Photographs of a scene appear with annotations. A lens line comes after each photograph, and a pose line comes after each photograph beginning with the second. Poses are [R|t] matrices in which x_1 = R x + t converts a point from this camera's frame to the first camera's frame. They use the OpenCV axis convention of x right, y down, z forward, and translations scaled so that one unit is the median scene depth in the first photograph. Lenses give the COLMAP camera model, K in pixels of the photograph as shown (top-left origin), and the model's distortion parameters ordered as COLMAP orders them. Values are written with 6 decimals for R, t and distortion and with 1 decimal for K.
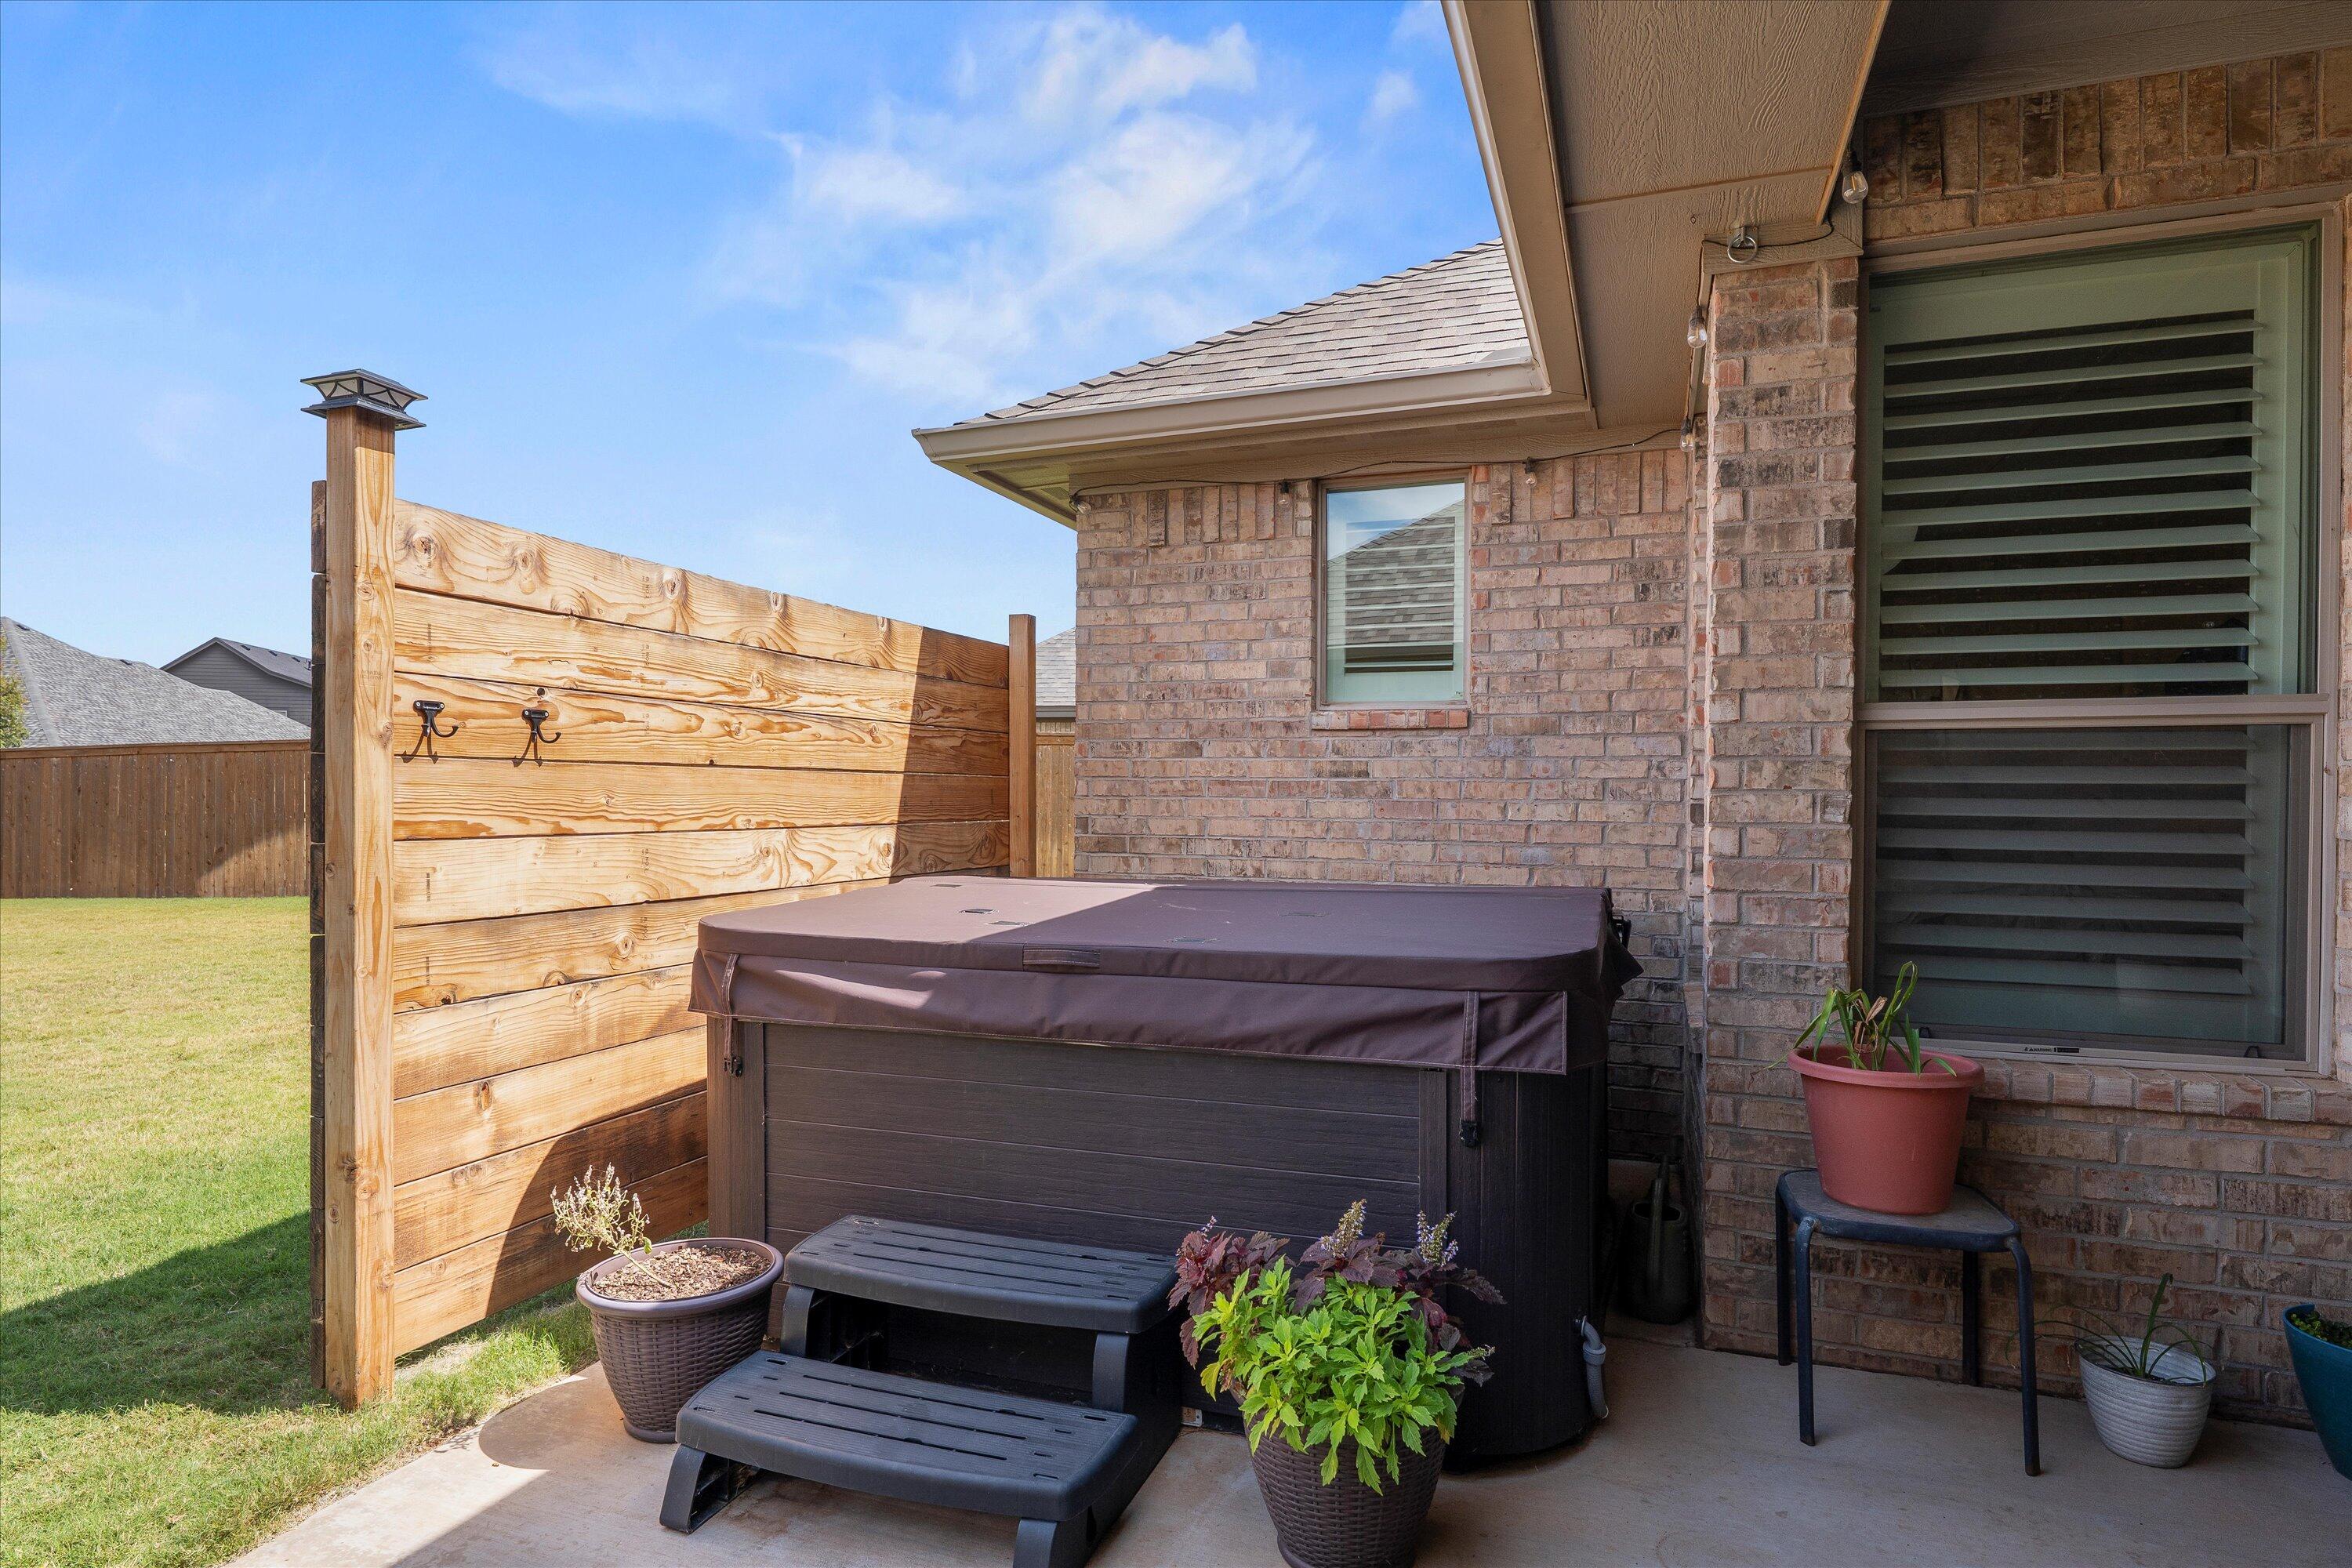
lens RADIAL K [[1279.2, 0, 1176.2], [0, 1279.2, 803.7], [0, 0, 1]] dist [0.002864, 0.000536]
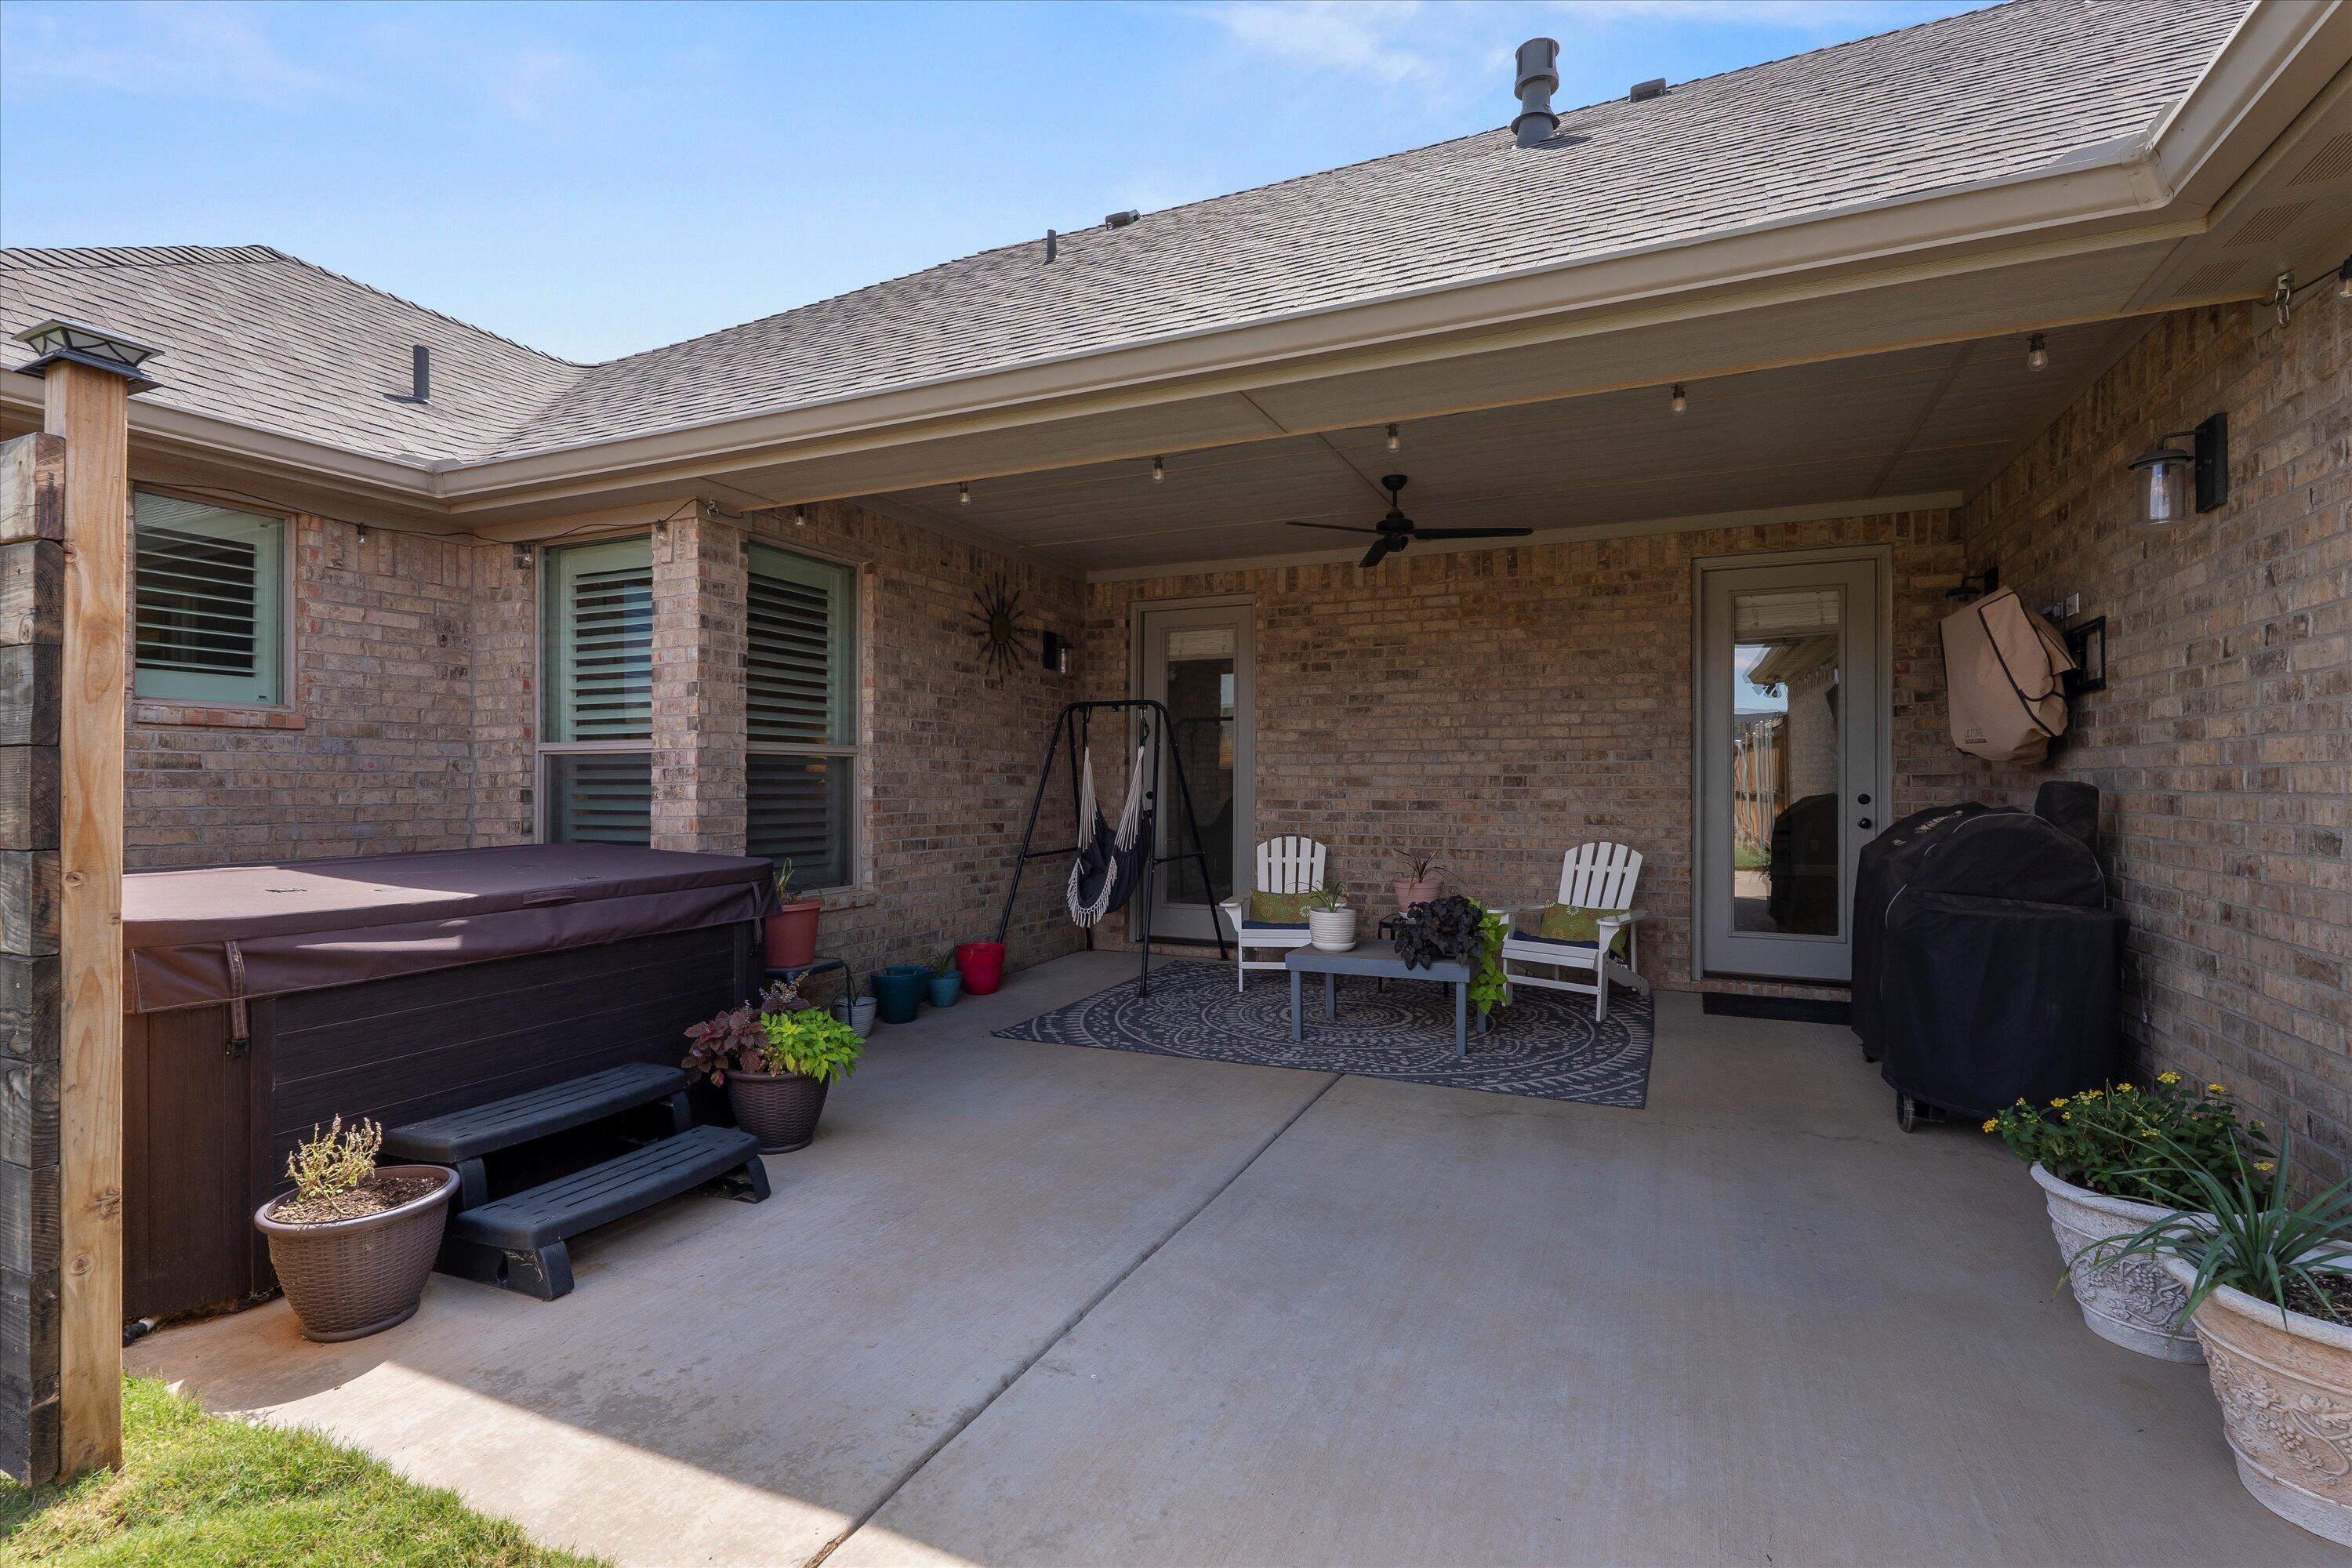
lens RADIAL K [[1099.6, 0, 1172.8], [0, 1099.6, 778.4], [0, 0, 1]] dist [0.000490, 0.000664]
pose [[0.072522, 0.000826, 0.997366, -0.777597], [0.005399, 0.999985, -0.001221, -0.007089], [-0.997352, 0.005474, 0.072517, 0.105156]]
